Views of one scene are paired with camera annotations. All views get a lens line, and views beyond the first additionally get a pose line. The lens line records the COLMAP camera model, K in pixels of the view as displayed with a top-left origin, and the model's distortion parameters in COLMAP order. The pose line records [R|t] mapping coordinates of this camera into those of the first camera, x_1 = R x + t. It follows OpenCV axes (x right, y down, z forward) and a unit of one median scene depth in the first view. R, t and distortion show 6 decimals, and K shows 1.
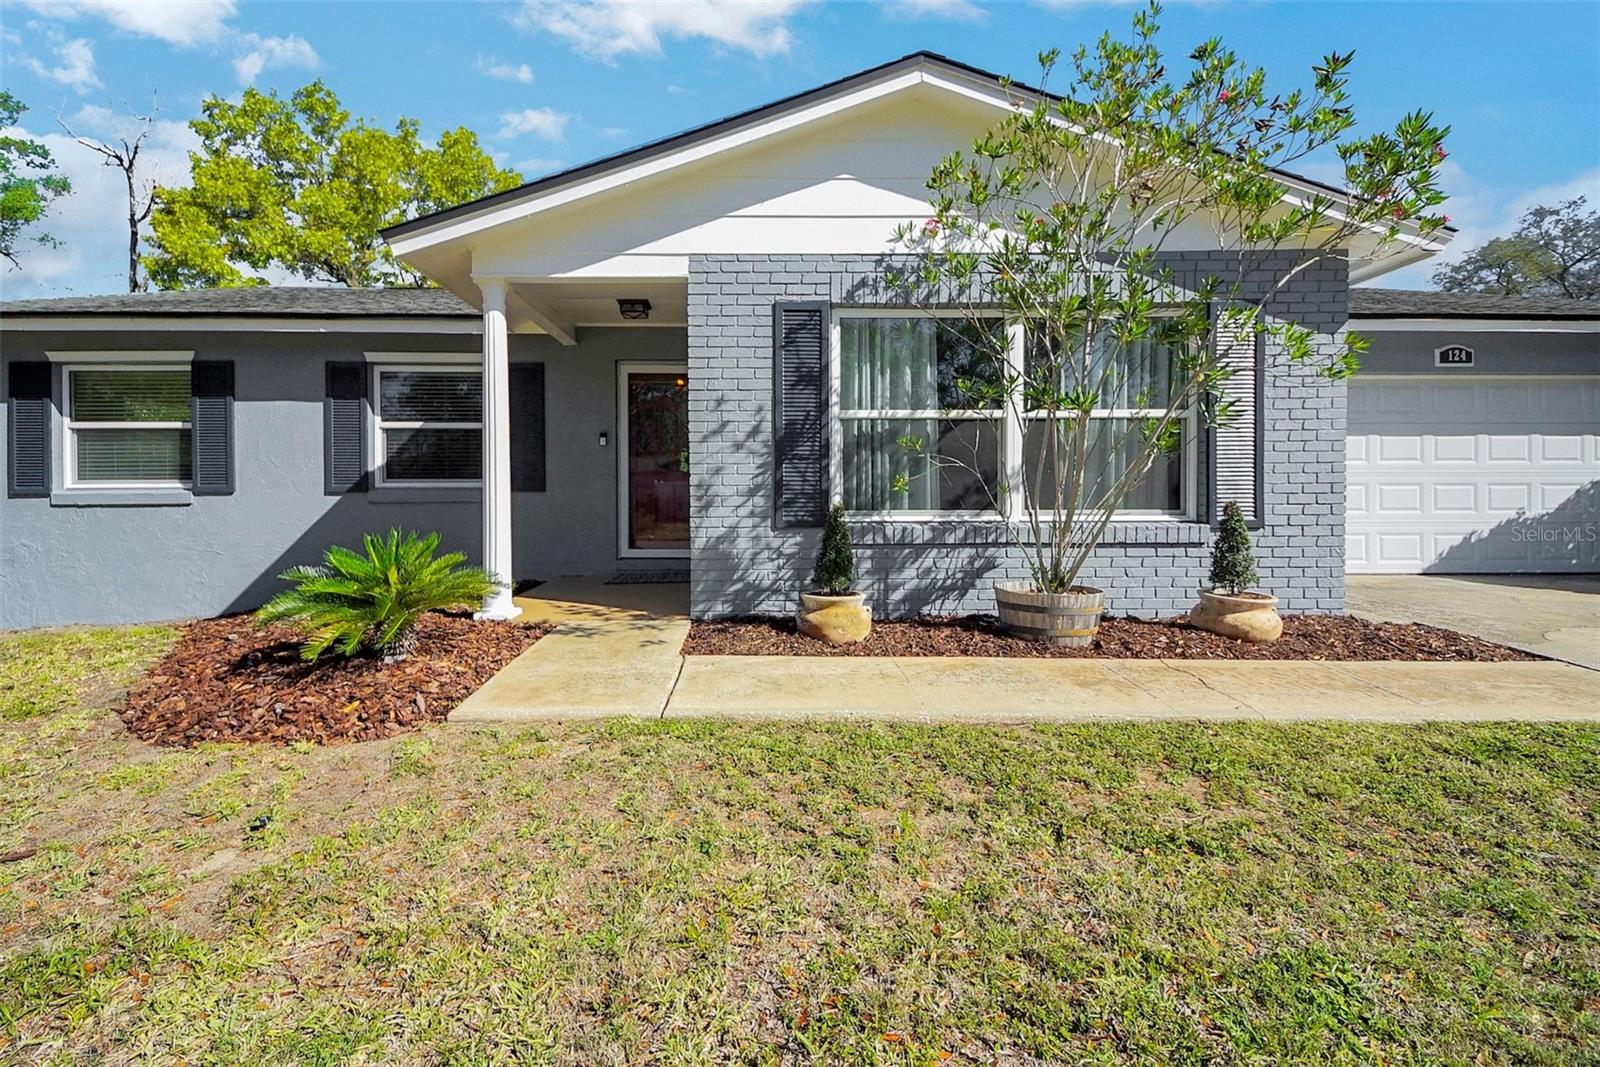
lens RADIAL K [[713.2, 0, 774.5], [0, 713.2, 529.1], [0, 0, 1]] dist [0.048839, -0.020626]
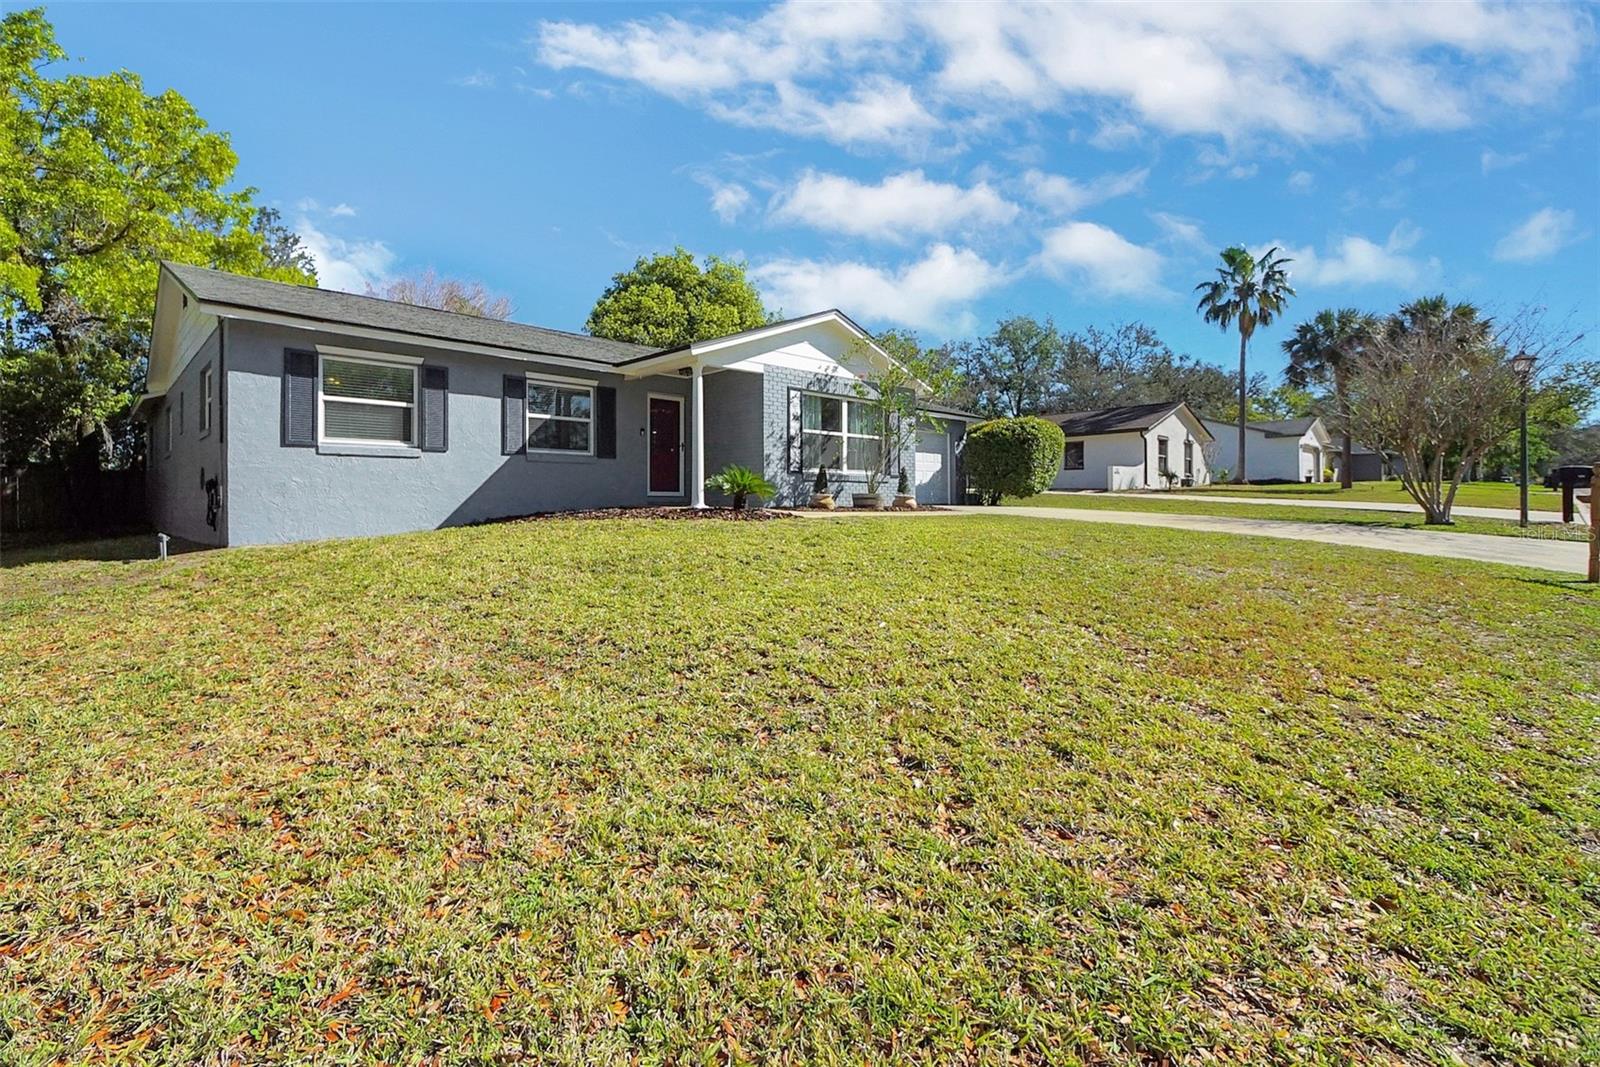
lens RADIAL K [[713.2, 0, 774.5], [0, 713.2, 529.1], [0, 0, 1]] dist [0.048839, -0.020626]
pose [[0.730551, -0.025946, 0.682365, -1.299498], [0.035115, 0.999383, 0.000406, 0.142974], [-0.681954, 0.023664, 0.731012, -0.612546]]
